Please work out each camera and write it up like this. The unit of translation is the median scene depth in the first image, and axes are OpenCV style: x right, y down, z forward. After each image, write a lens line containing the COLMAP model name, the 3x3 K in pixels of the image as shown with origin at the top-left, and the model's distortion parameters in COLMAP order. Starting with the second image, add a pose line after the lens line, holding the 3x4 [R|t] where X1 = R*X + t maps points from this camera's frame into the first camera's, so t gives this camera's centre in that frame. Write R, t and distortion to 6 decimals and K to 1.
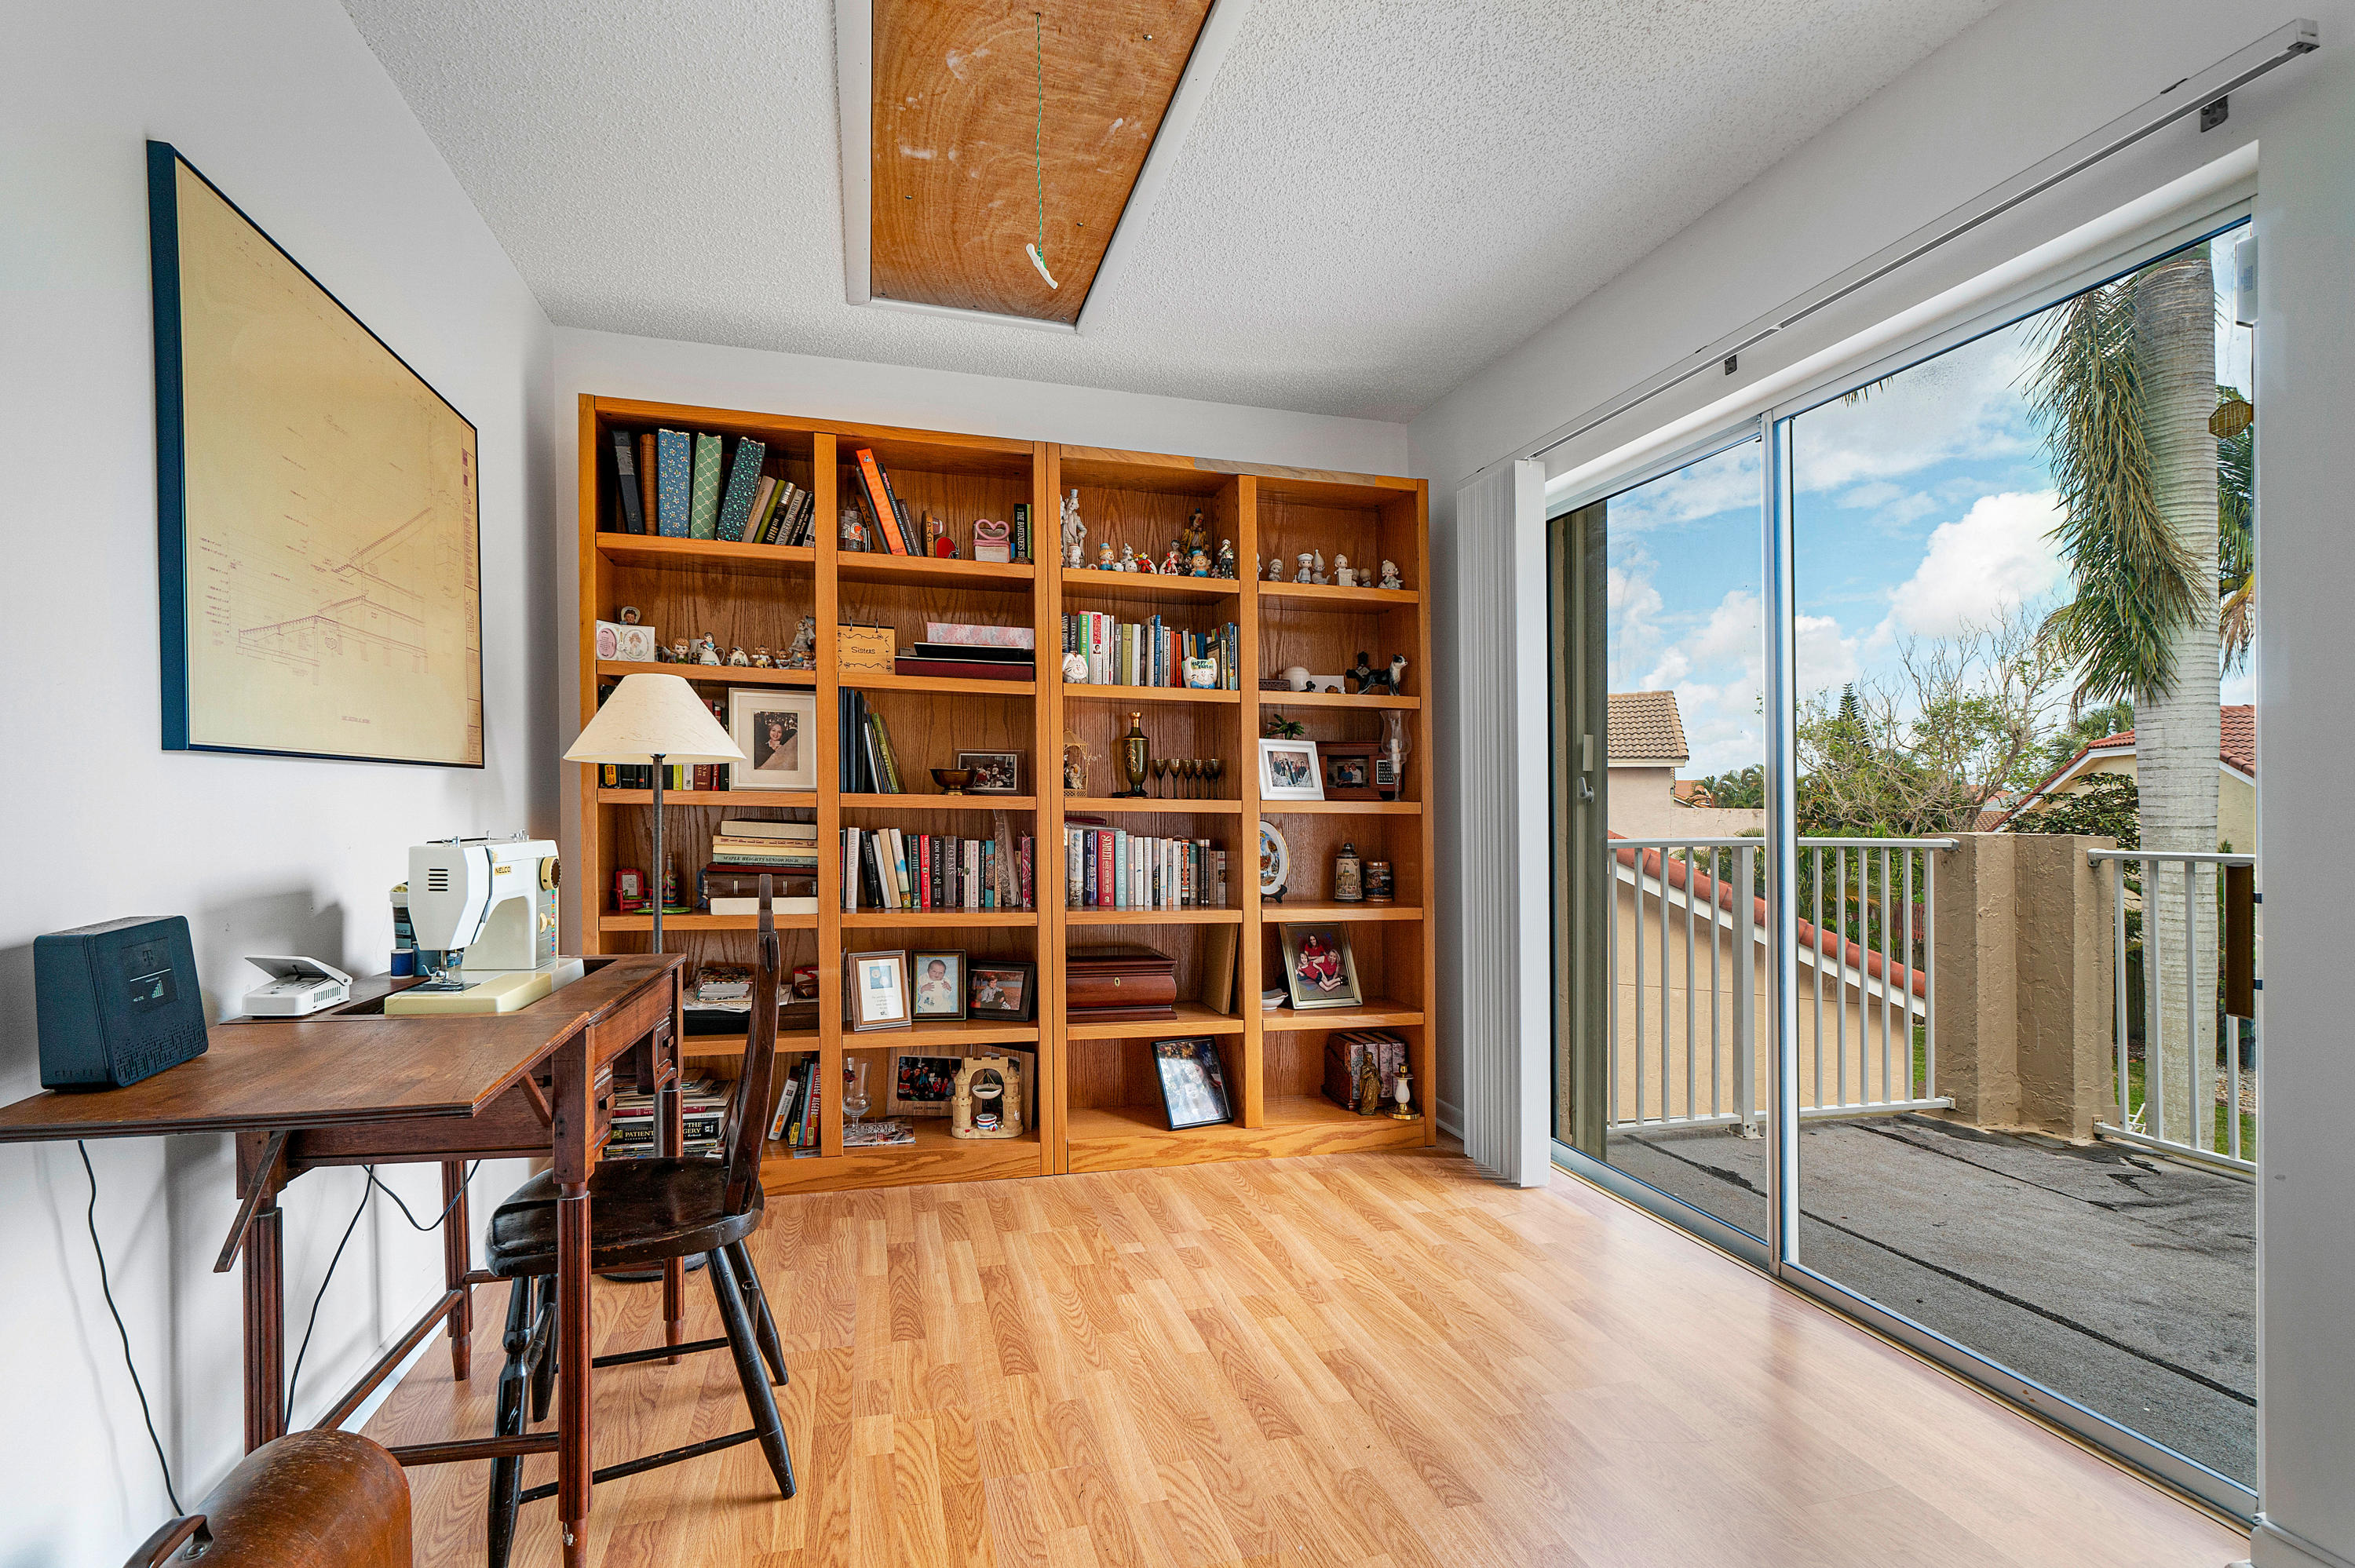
lens RADIAL K [[1037.0, 0, 1158.4], [0, 1037.0, 799.6], [0, 0, 1]] dist [-0.000210, 0.000139]
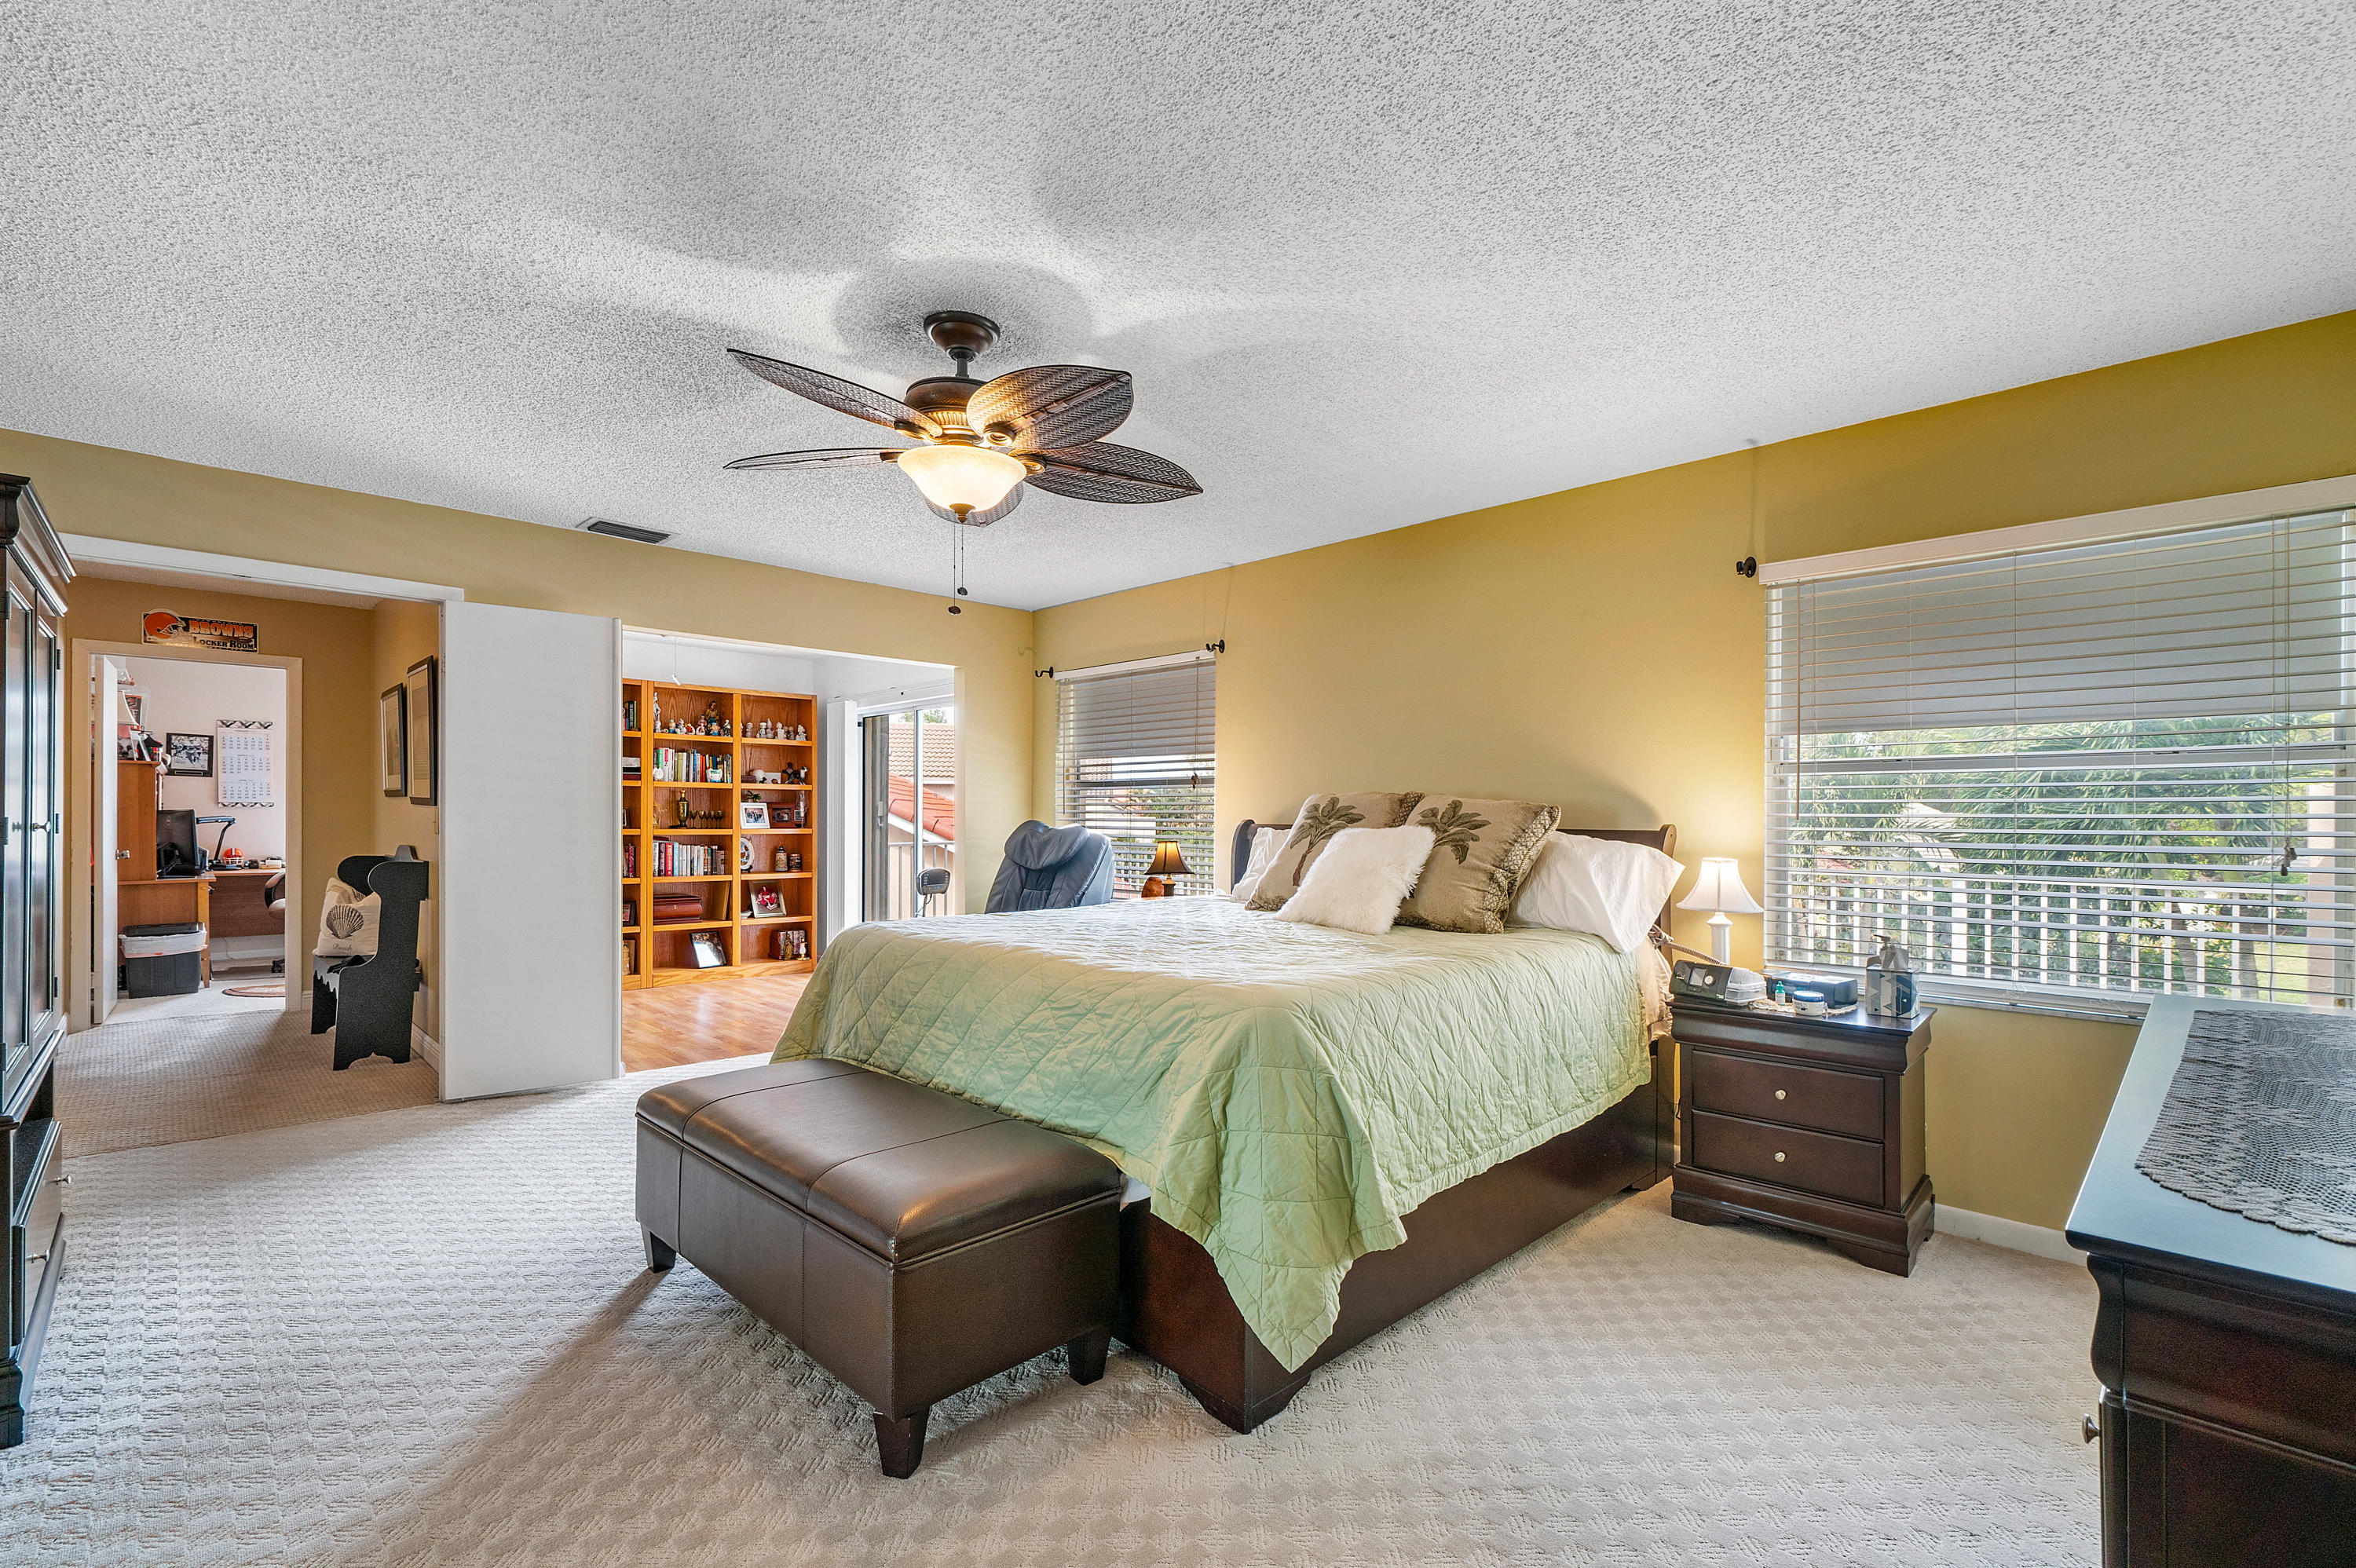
lens RADIAL K [[1015.2, 0, 1155.6], [0, 1015.2, 773.9], [0, 0, 1]] dist [-0.002378, -0.000100]
pose [[0.881591, 0.015227, 0.471768, -0.160745], [-0.004743, 0.999715, -0.023405, -0.074495], [-0.471990, 0.018396, 0.881412, -1.478210]]
